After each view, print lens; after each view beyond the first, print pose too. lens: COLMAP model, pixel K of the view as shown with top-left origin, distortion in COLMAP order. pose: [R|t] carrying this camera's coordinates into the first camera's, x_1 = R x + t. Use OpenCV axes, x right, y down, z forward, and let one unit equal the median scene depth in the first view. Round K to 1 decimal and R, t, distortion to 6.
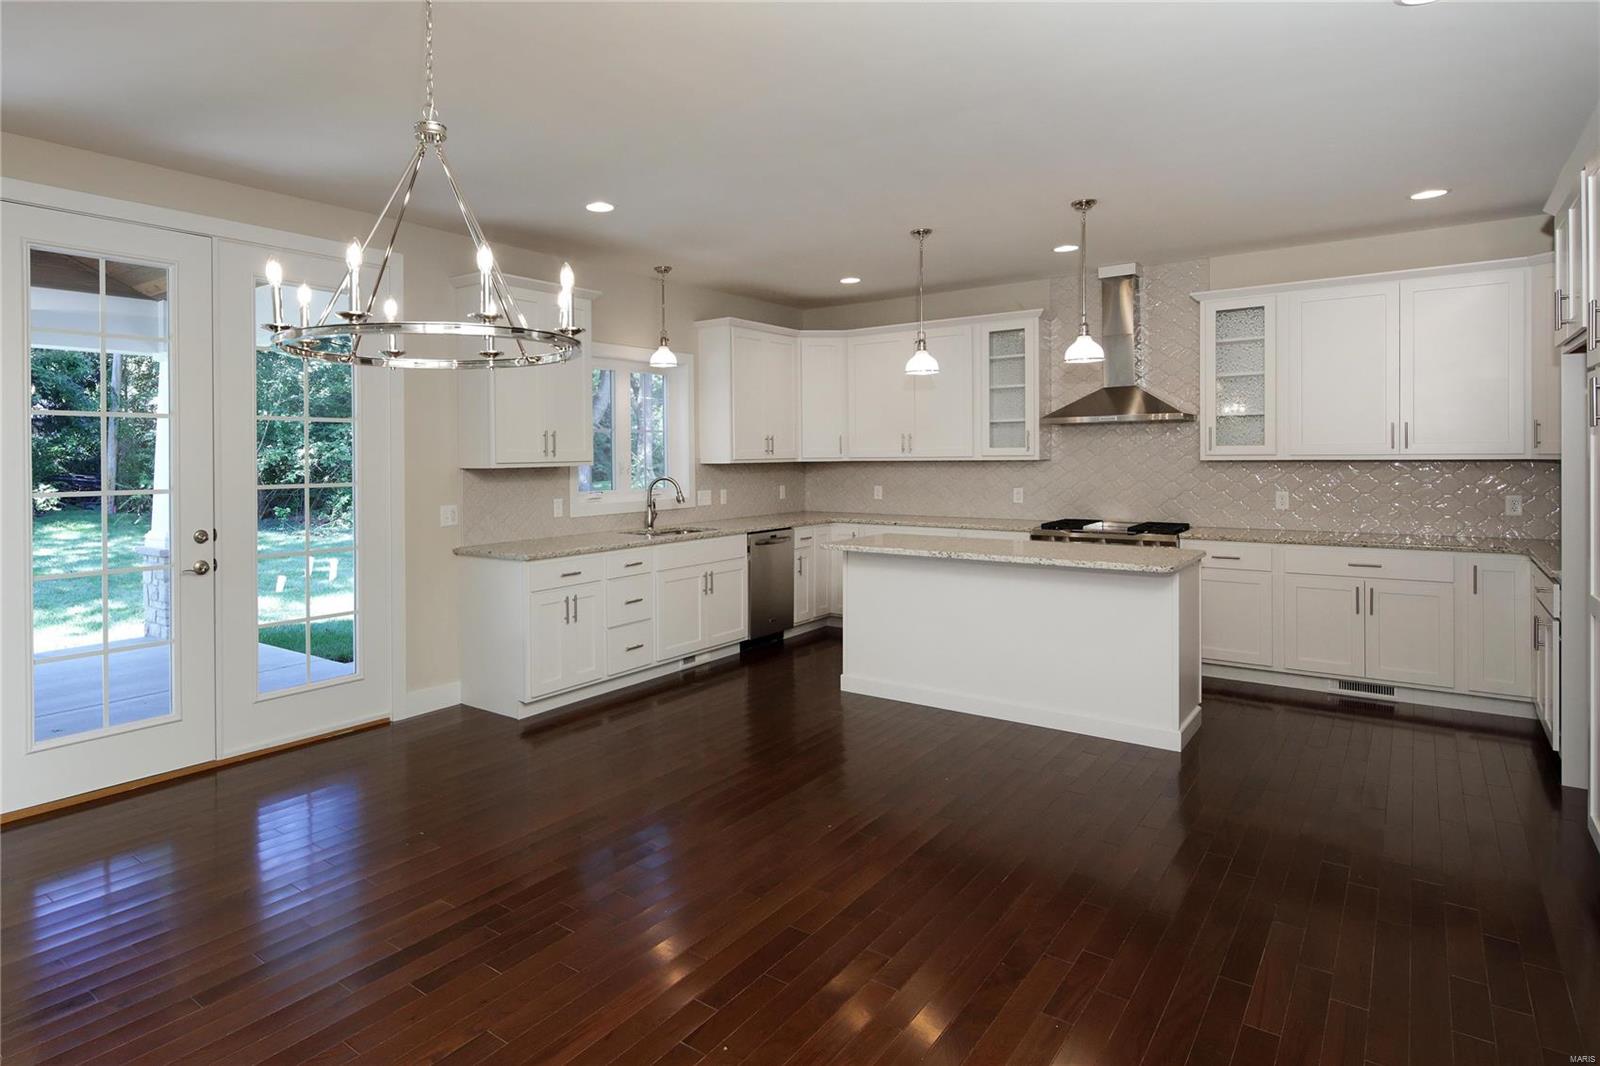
lens RADIAL K [[909.3, 0, 695.9], [0, 909.3, 454.7], [0, 0, 1]] dist [-0.002963, -0.000334]
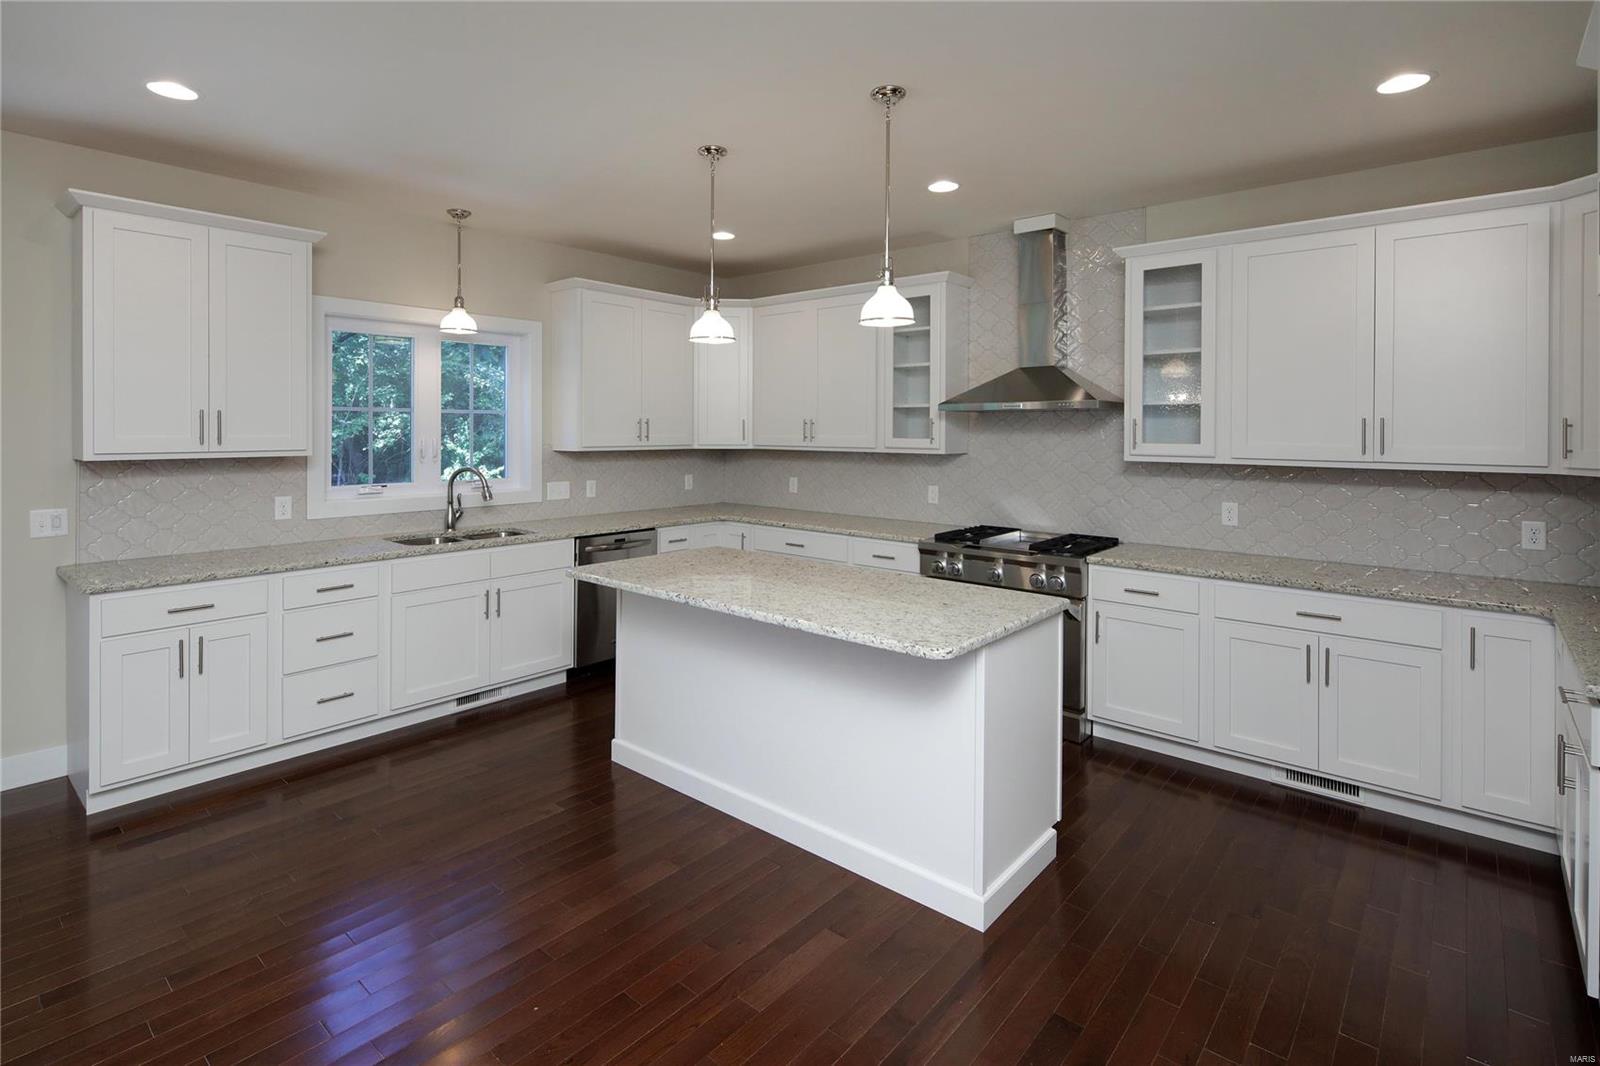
lens RADIAL K [[780.2, 0, 798.7], [0, 780.2, 421.7], [0, 0, 1]] dist [-0.001719, -0.000760]
pose [[0.999333, 0.017313, -0.032141, 0.302849], [-0.017614, 0.999803, -0.009101, -0.017197], [0.031977, 0.009661, 0.999442, 0.325488]]
